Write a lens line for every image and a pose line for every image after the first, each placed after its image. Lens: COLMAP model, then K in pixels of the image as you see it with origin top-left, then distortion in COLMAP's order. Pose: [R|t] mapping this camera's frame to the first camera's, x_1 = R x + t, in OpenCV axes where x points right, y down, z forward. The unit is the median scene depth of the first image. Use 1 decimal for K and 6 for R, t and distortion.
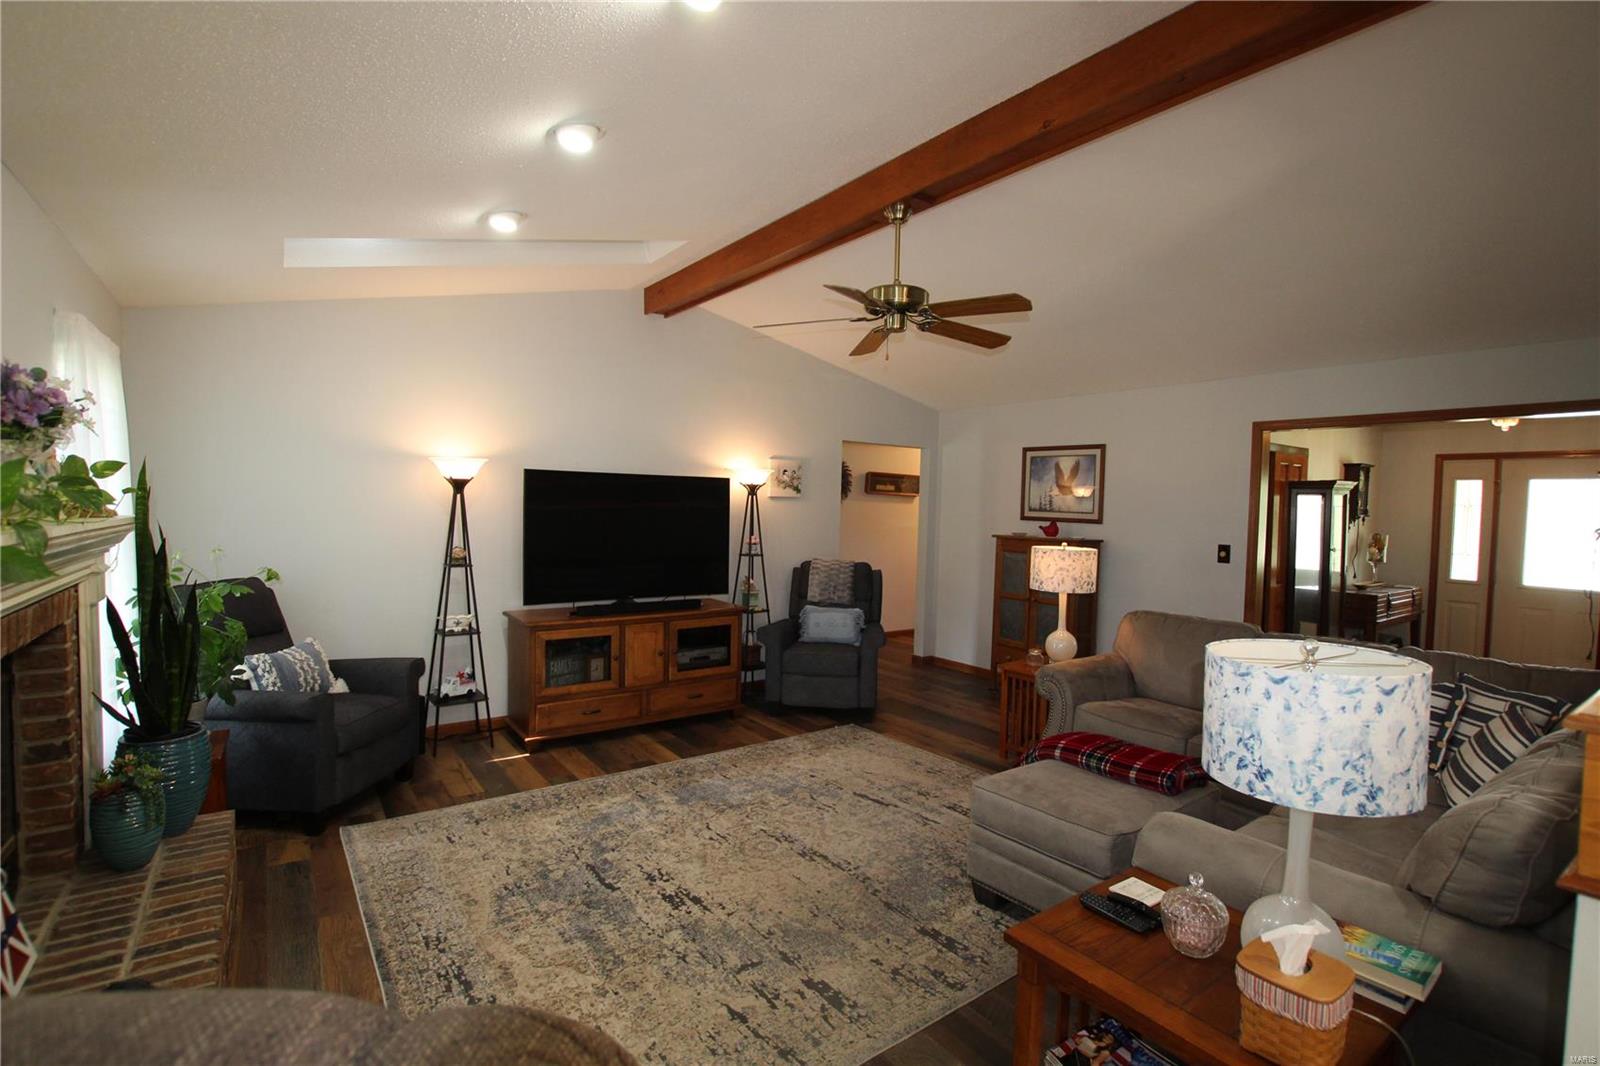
lens RADIAL K [[754.7, 0, 792.9], [0, 754.7, 532.8], [0, 0, 1]] dist [-0.023950, -0.000598]
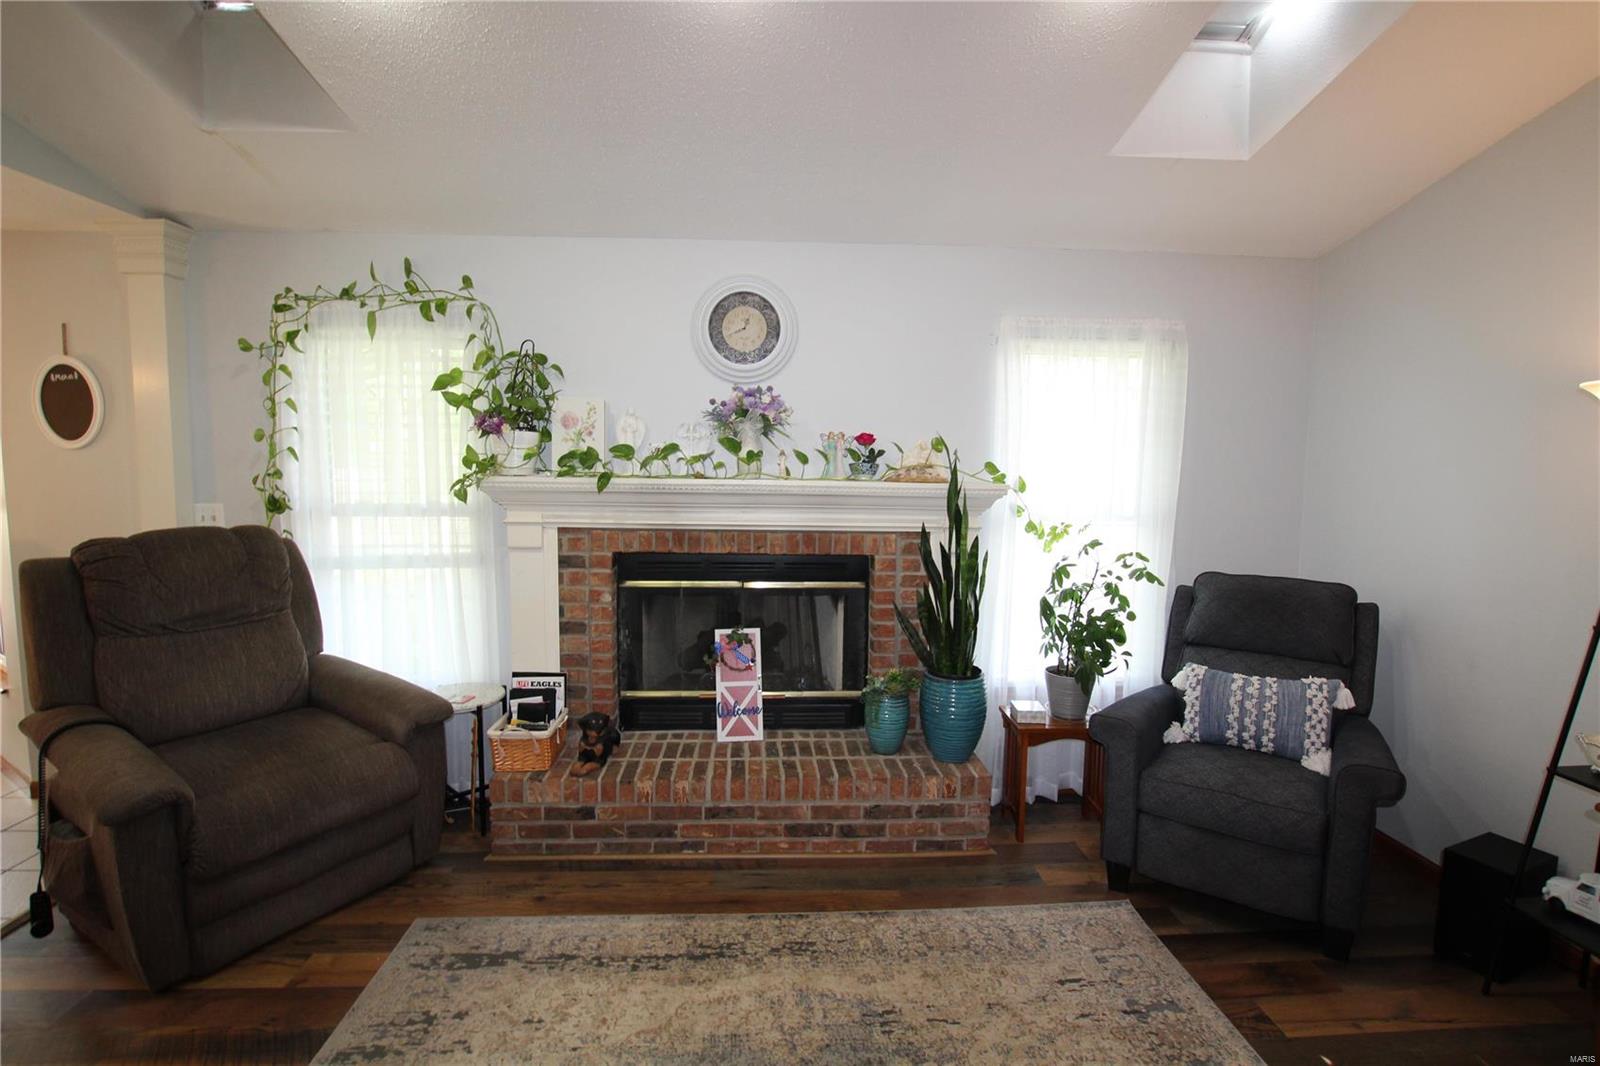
lens RADIAL K [[754.7, 0, 784.6], [0, 754.7, 537.8], [0, 0, 1]] dist [-0.023950, -0.000598]
pose [[-0.548822, 0.034224, -0.835238, 0.219114], [-0.059826, 0.994991, 0.080081, -0.013445], [0.833796, 0.093919, -0.544026, 1.173347]]
